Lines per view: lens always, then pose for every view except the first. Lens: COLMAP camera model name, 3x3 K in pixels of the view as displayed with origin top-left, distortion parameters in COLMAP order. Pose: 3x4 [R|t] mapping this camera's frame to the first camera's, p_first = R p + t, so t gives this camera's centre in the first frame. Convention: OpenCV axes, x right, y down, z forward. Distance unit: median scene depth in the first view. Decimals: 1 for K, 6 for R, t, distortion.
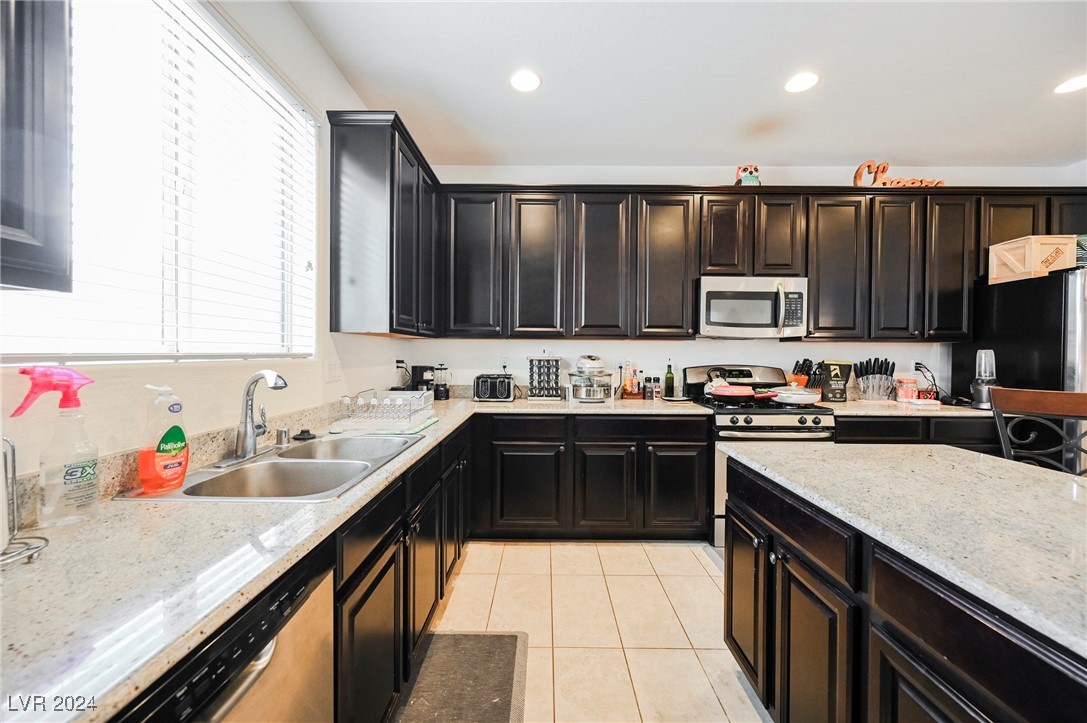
lens RADIAL K [[425.7, 0, 542.8], [0, 425.7, 356.7], [0, 0, 1]] dist [-0.000702, 0.000040]
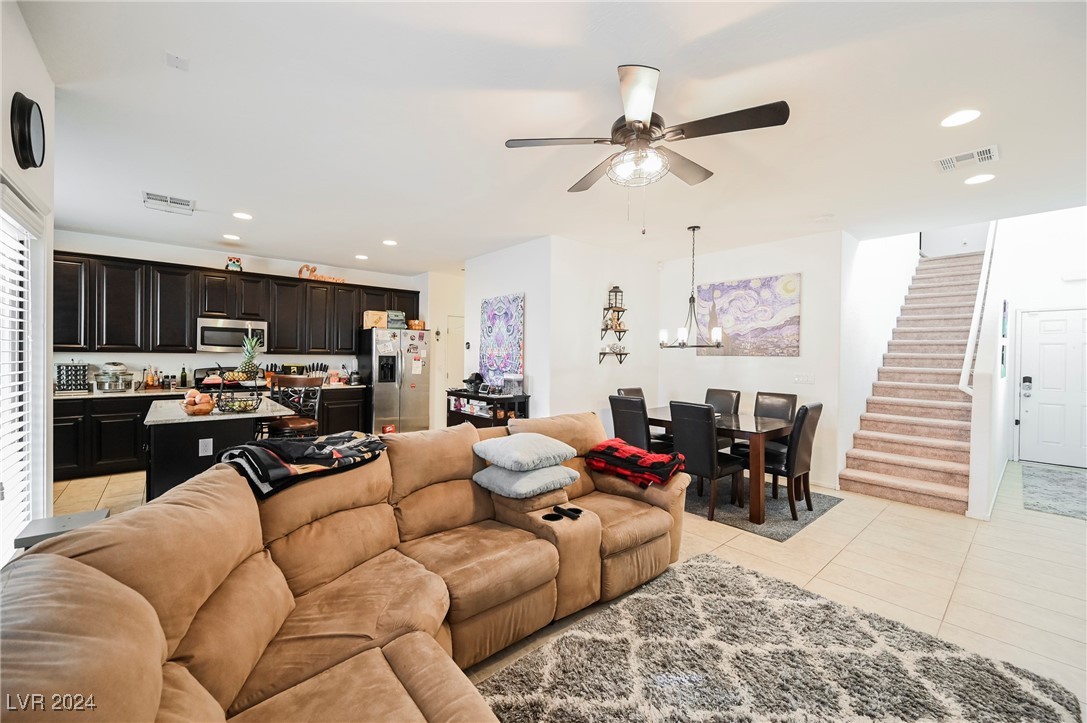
lens RADIAL K [[433.3, 0, 539.4], [0, 433.3, 361.2], [0, 0, 1]] dist [0.002187, 0.000180]
pose [[0.754961, -0.005248, 0.655748, 0.254324], [-0.001059, 0.999957, 0.009222, -0.024862], [-0.655769, -0.007657, 0.754923, -1.281818]]
